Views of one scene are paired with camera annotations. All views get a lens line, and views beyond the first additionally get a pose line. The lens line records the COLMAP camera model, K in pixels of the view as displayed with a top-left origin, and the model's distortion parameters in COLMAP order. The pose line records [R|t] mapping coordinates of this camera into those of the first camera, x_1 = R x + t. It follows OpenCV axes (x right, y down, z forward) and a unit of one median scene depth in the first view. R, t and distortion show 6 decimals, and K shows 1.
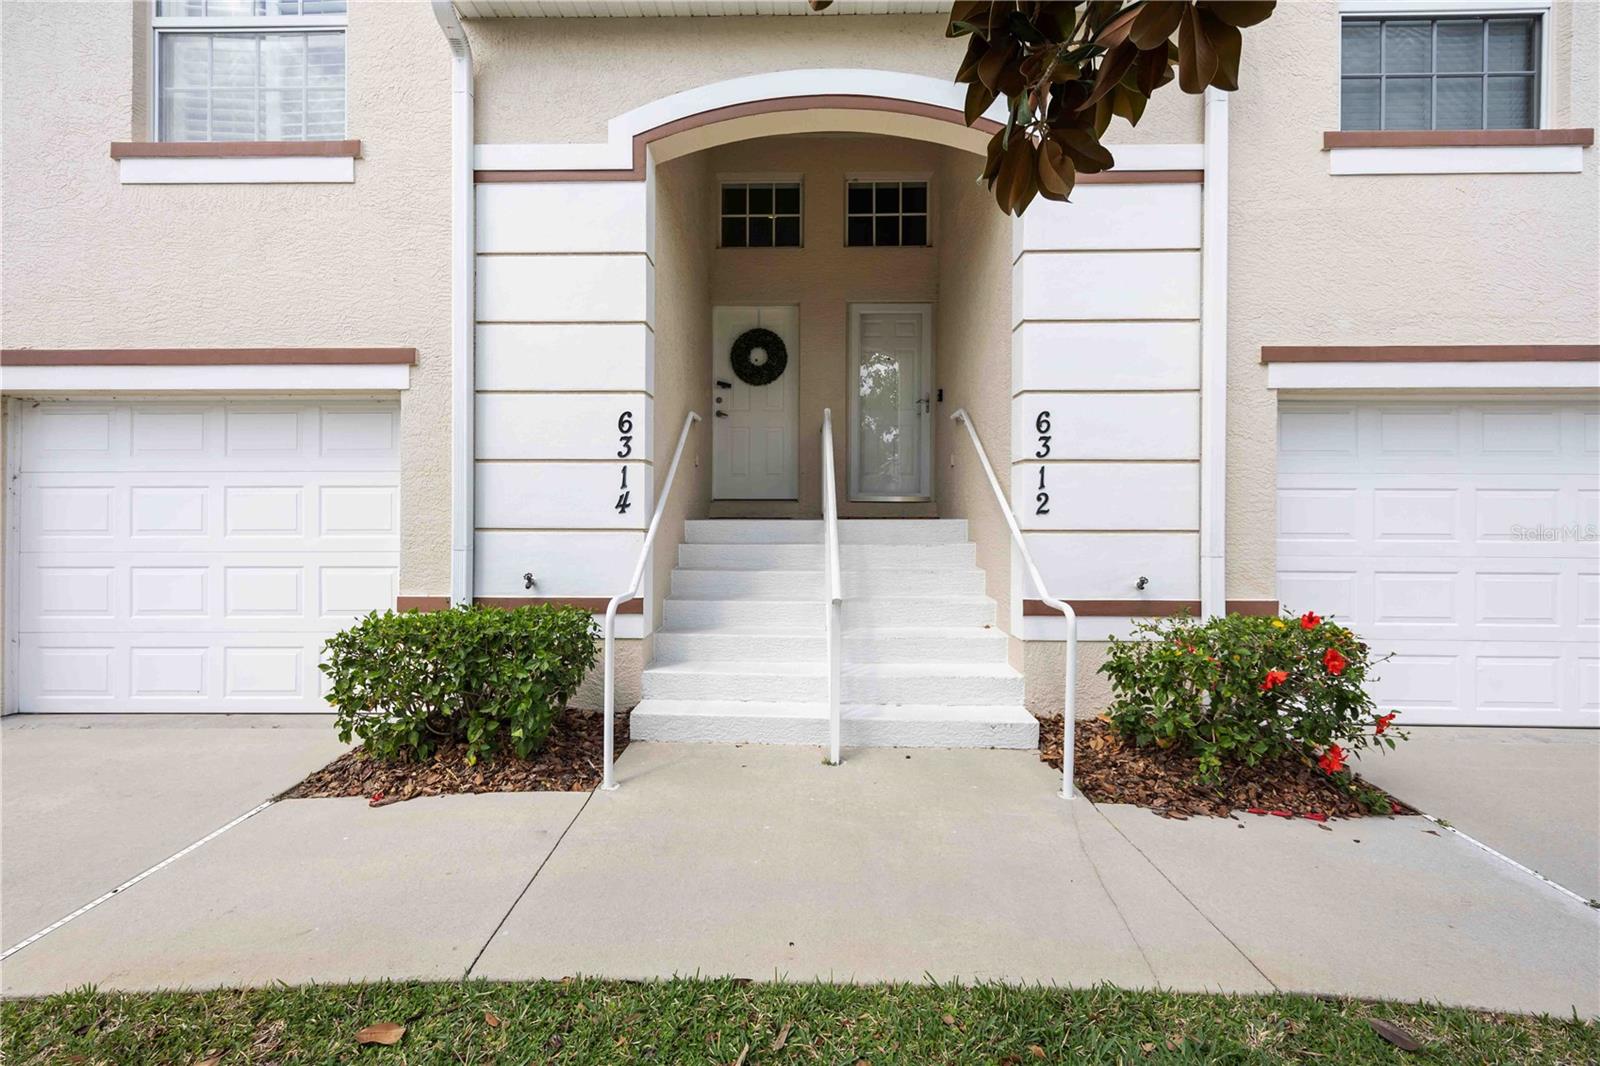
lens RADIAL K [[624.6, 0, 809.2], [0, 624.6, 526.5], [0, 0, 1]] dist [0.006191, -0.000166]
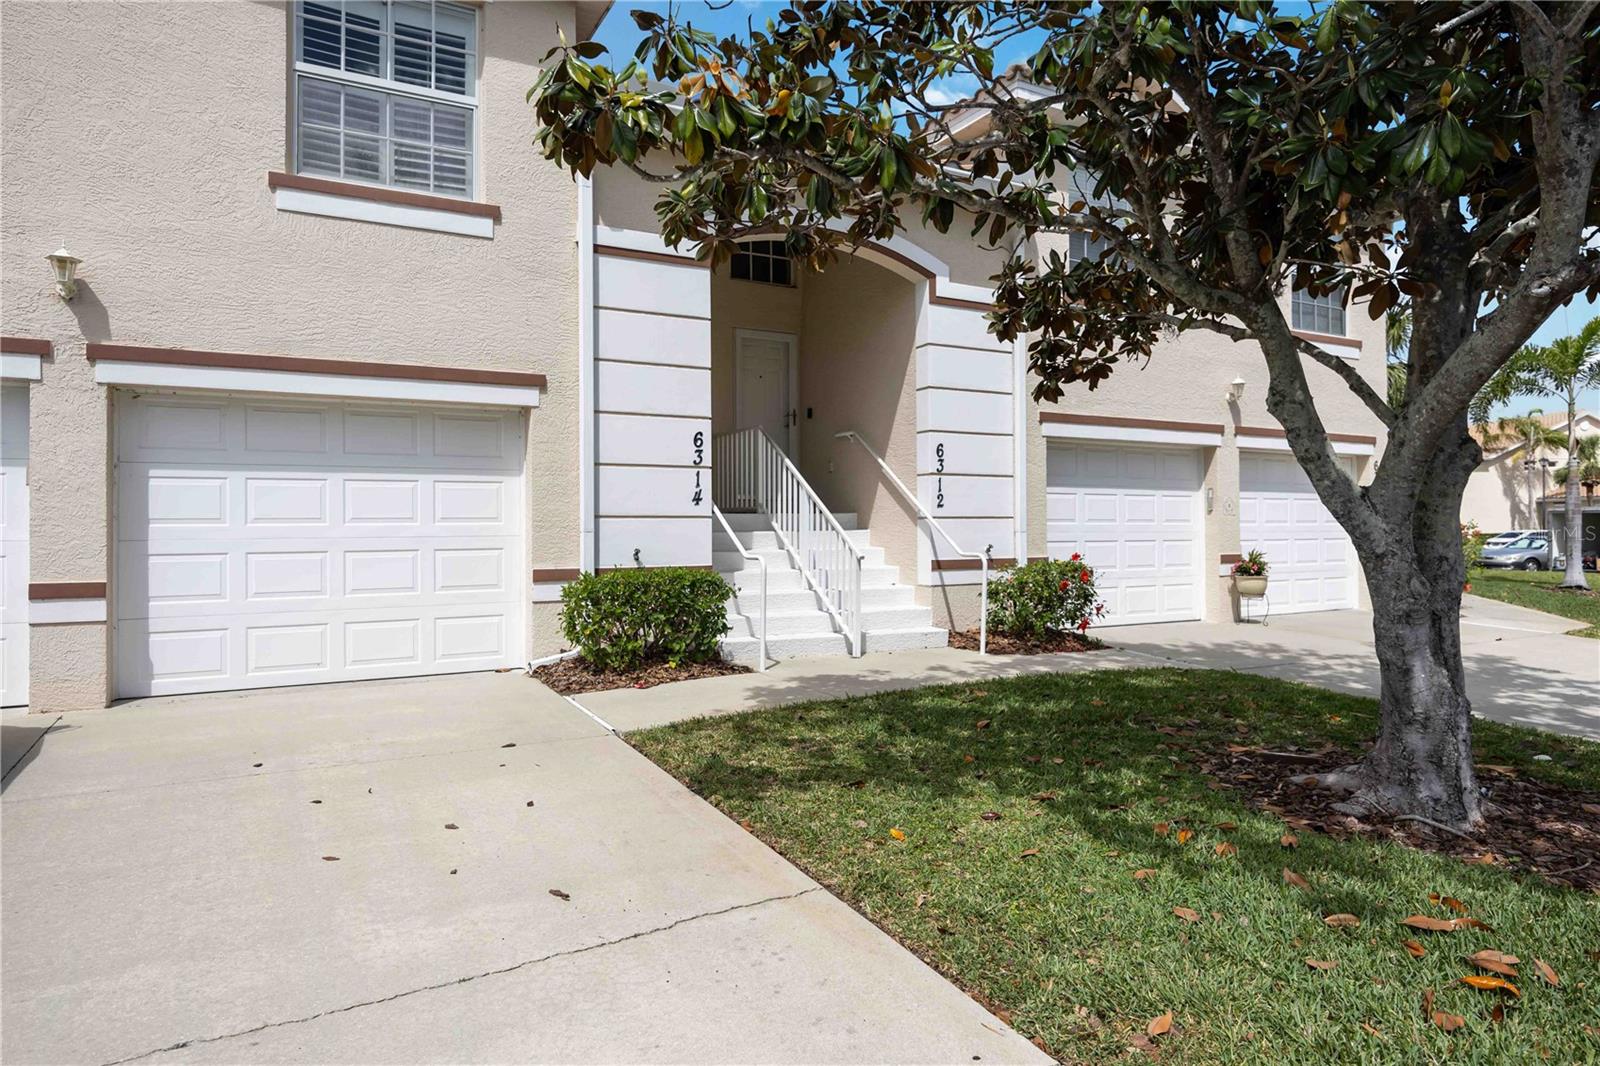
lens RADIAL K [[963.8, 0, 807.4], [0, 963.8, 525.6], [0, 0, 1]] dist [-0.005561, -0.000049]
pose [[0.861615, -0.004851, 0.507538, -1.174660], [0.013933, 0.999804, -0.014097, 0.057518], [-0.507370, 0.019217, 0.861514, -0.961927]]
